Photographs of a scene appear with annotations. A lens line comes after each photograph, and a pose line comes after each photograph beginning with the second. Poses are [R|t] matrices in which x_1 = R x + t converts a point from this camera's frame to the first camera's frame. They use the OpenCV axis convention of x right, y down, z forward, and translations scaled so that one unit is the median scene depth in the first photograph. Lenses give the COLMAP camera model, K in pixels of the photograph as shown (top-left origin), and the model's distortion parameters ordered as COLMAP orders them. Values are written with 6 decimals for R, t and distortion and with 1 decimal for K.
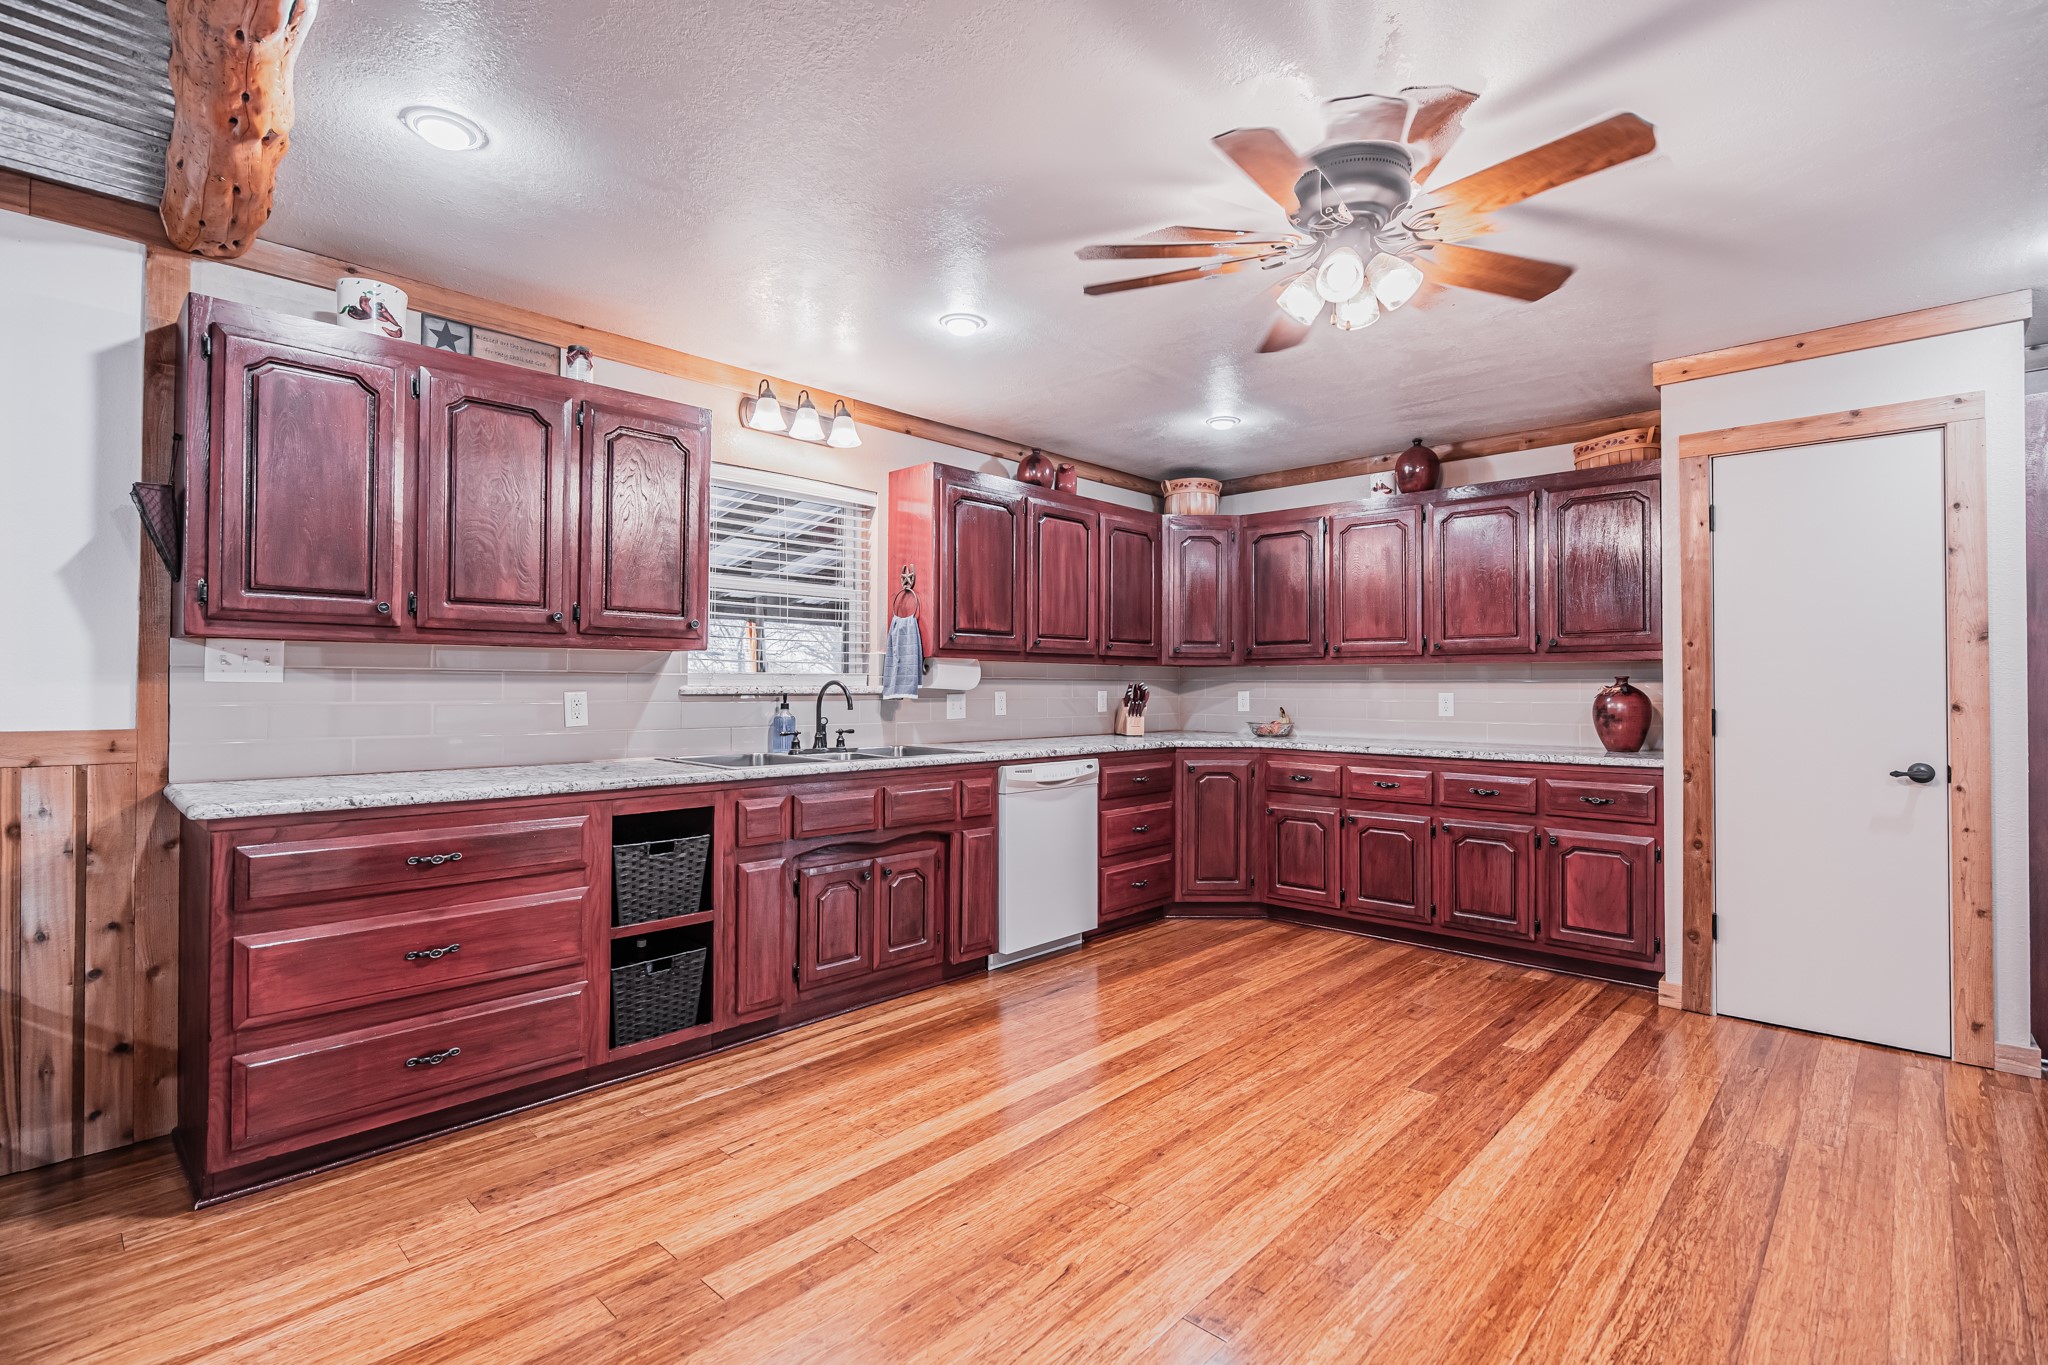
lens RADIAL K [[929.8, 0, 1019.7], [0, 929.8, 682.2], [0, 0, 1]] dist [-0.001519, -0.000609]
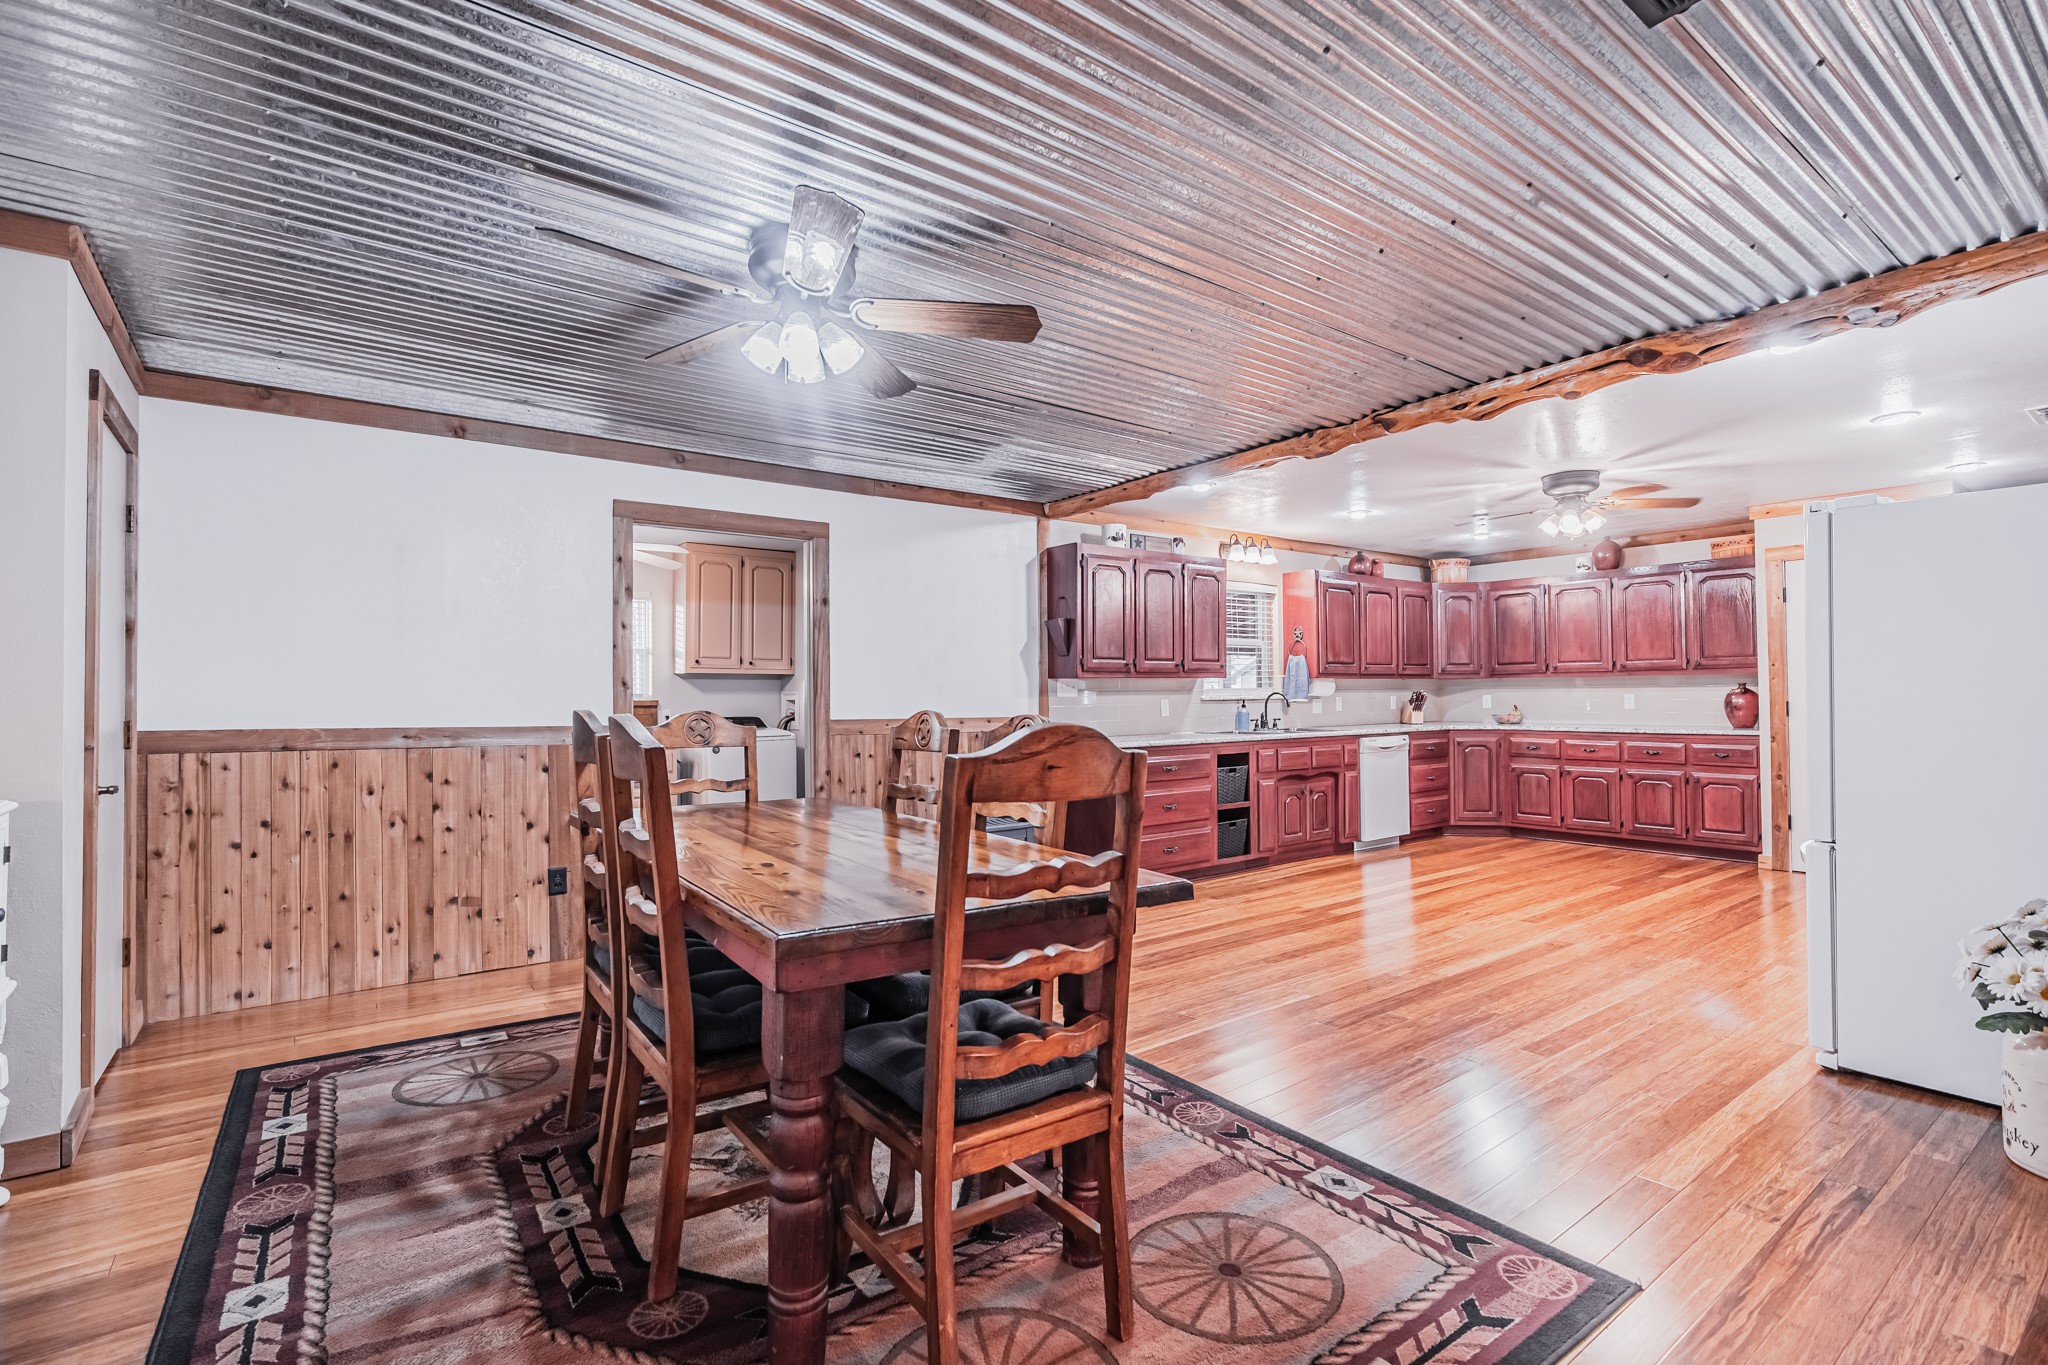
lens RADIAL K [[929.8, 0, 1030.8], [0, 929.8, 686.2], [0, 0, 1]] dist [-0.001519, -0.000609]
pose [[0.987354, -0.014718, -0.157846, -0.340595], [0.014264, 0.999890, -0.004007, -0.011457], [0.157888, 0.001705, 0.987456, -0.826860]]
